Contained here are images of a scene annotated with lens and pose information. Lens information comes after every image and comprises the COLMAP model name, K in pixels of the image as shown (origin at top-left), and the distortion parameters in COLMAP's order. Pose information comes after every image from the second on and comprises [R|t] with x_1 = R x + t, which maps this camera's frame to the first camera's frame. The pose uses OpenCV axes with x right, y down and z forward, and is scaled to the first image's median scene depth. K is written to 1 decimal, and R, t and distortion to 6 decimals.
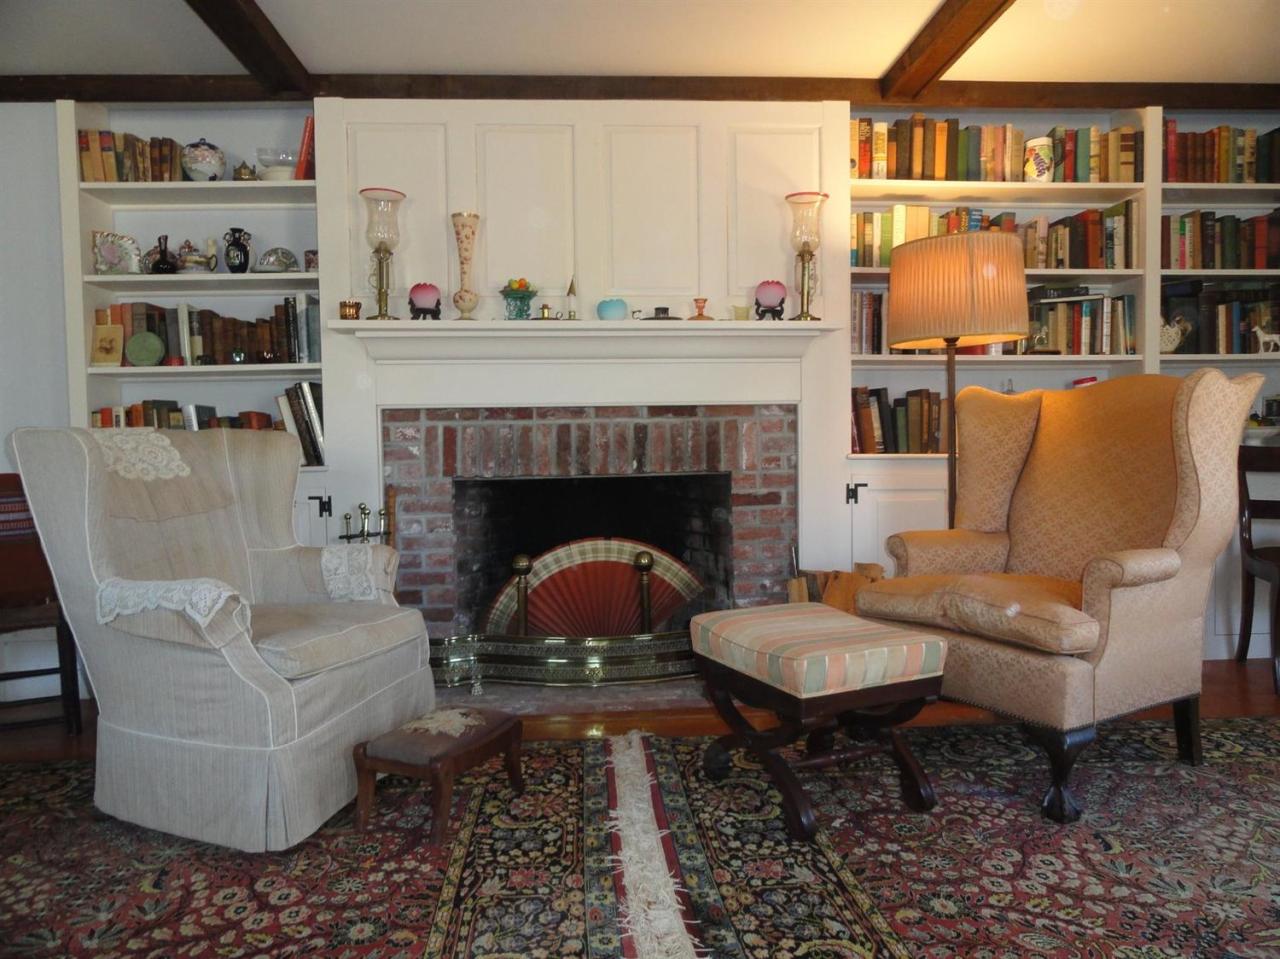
lens RADIAL K [[890.4, 0, 645.1], [0, 890.4, 474.1], [0, 0, 1]] dist [0.003893, -0.005943]
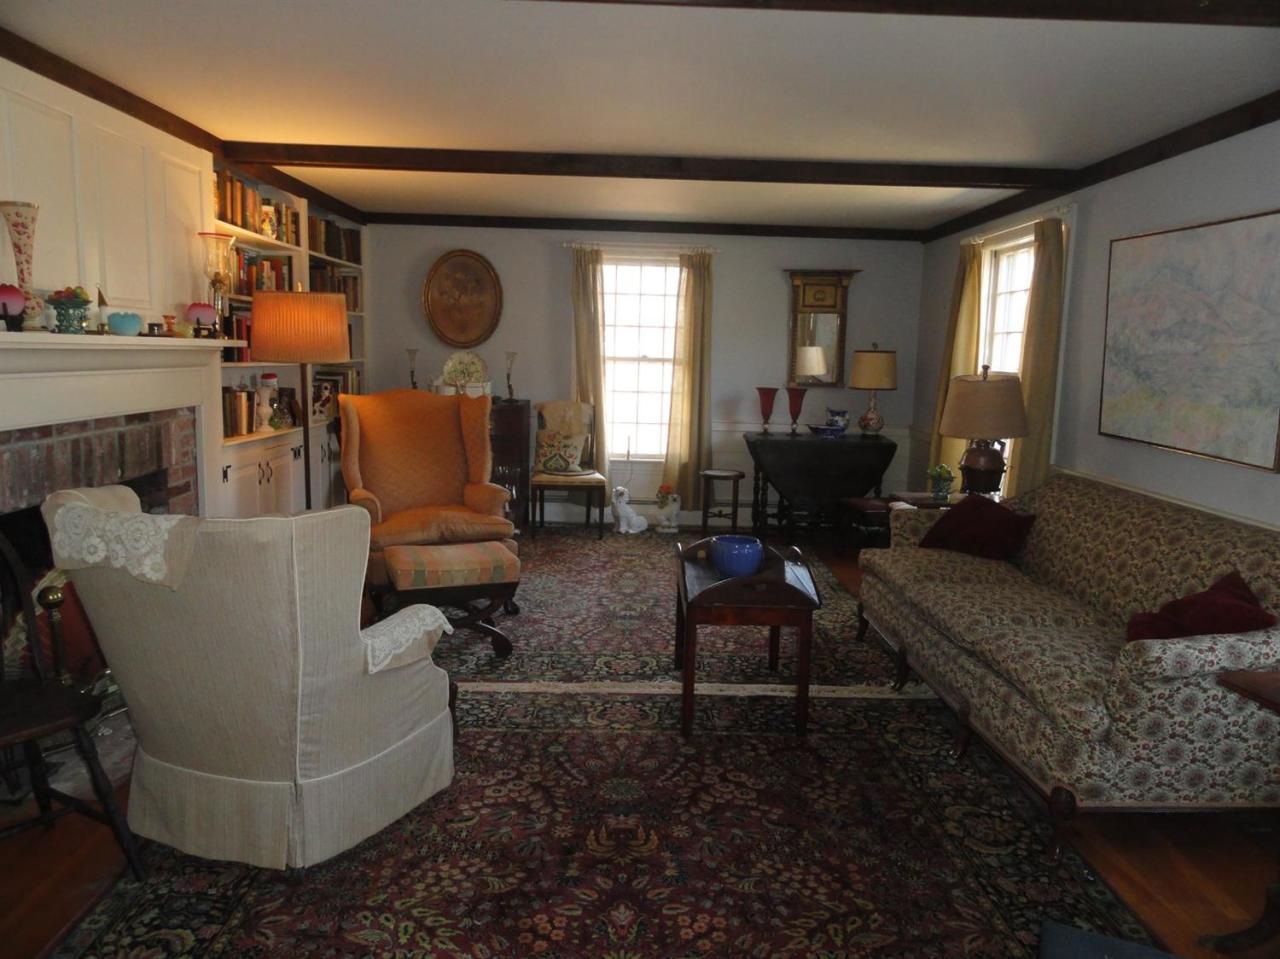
lens RADIAL K [[890.4, 0, 639.6], [0, 890.4, 474.0], [0, 0, 1]] dist [0.003893, -0.005943]
pose [[0.047768, -0.122920, 0.991266, -0.993306], [0.005783, 0.992417, 0.122784, -0.130731], [-0.998842, -0.000133, 0.048116, 0.358206]]
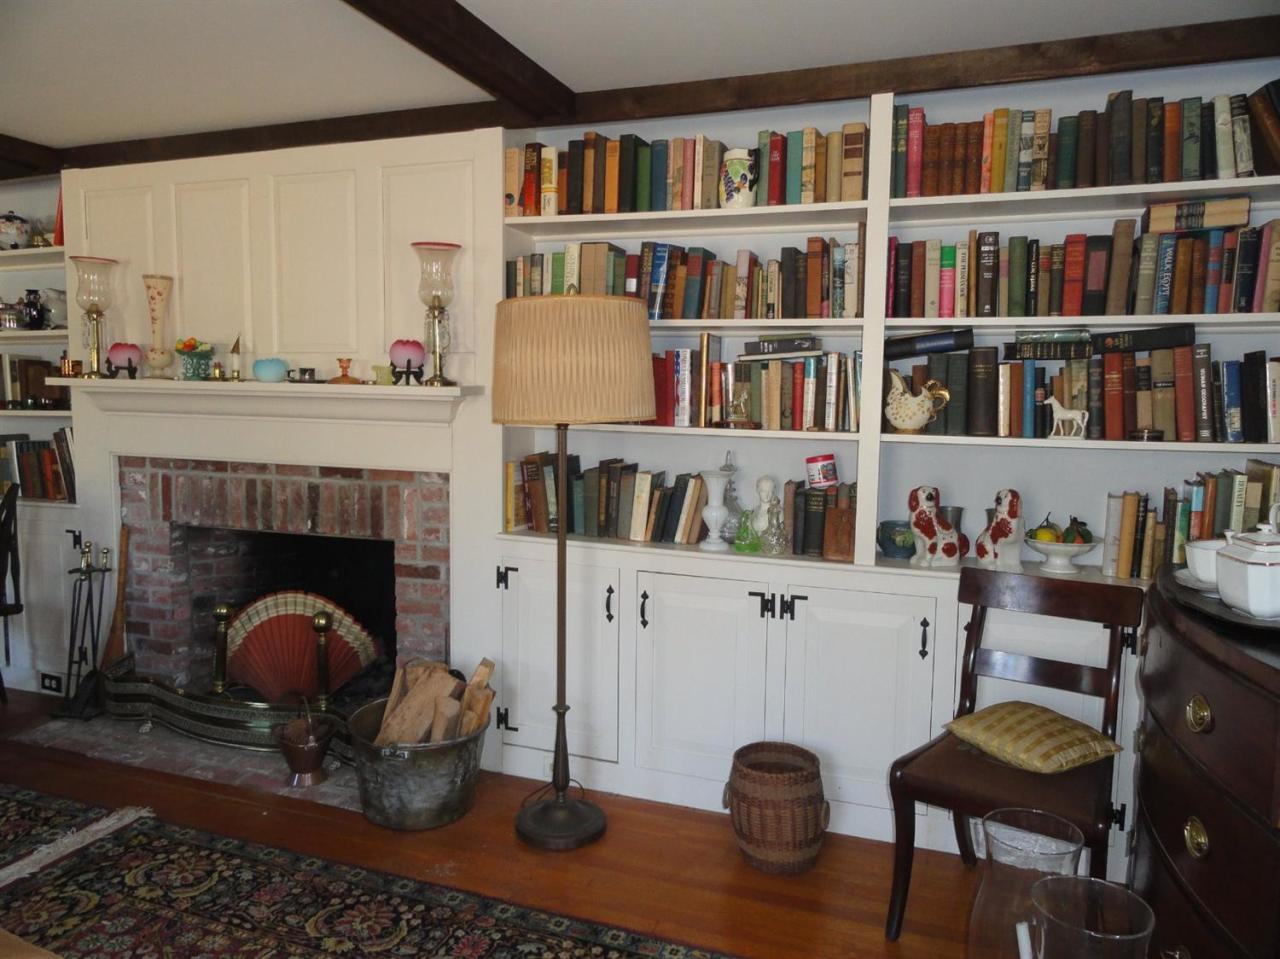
lens RADIAL K [[890.4, 0, 639.0], [0, 890.4, 477.1], [0, 0, 1]] dist [0.003893, -0.005943]
pose [[0.916819, 0.066811, -0.393674, 0.704787], [-0.042519, 0.996632, 0.070119, -0.146801], [0.397033, -0.047548, 0.916572, 0.248128]]
